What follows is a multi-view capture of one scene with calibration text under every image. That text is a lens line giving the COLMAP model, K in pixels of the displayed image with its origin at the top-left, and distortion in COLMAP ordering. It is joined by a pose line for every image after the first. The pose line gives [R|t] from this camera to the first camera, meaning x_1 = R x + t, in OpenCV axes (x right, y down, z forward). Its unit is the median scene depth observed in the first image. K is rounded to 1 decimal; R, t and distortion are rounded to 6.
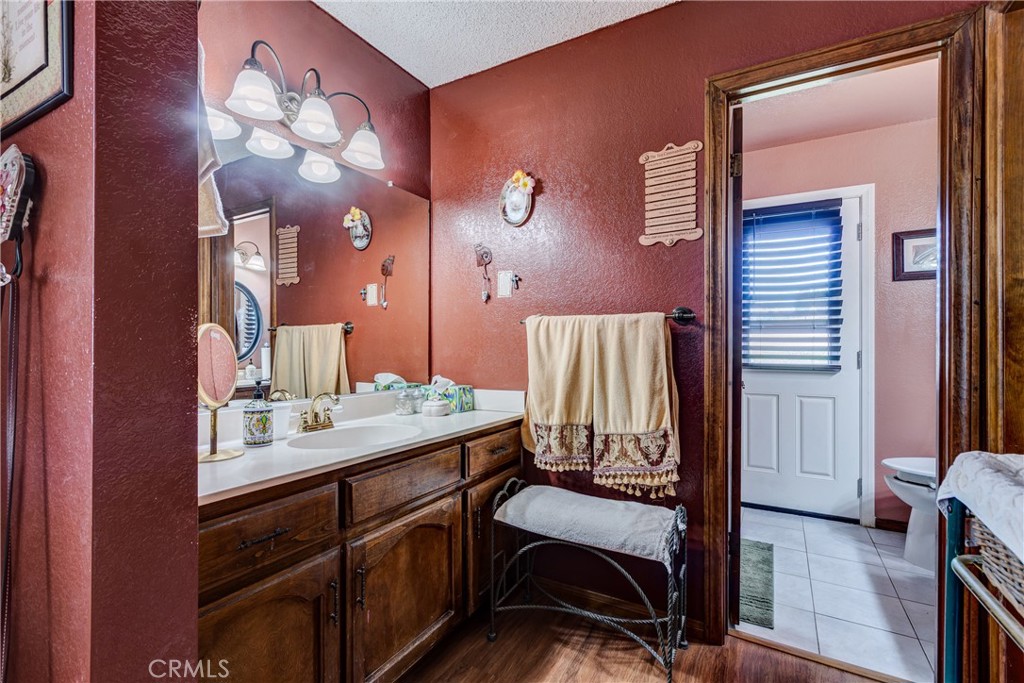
lens RADIAL K [[467.0, 0, 502.0], [0, 467.0, 344.1], [0, 0, 1]] dist [0.013889, -0.000447]
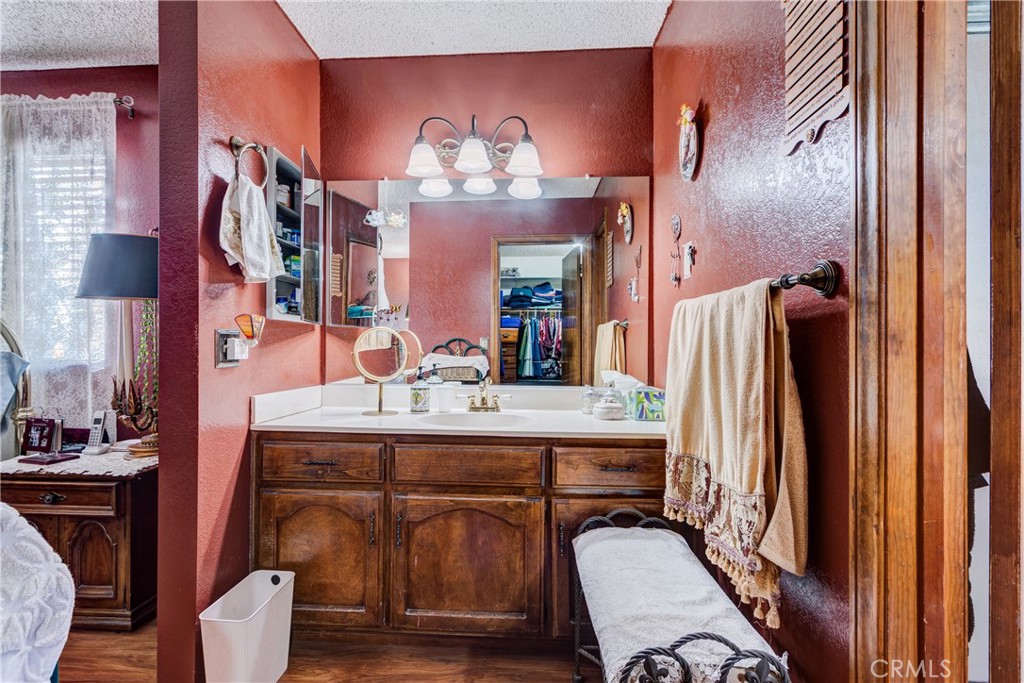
lens RADIAL K [[467.0, 0, 500.8], [0, 467.0, 345.3], [0, 0, 1]] dist [0.013889, -0.000447]
pose [[0.451914, 0.003218, -0.892056, 0.725114], [0.002174, 0.999987, 0.004709, 0.006575], [0.892059, -0.004067, 0.451901, 0.513775]]
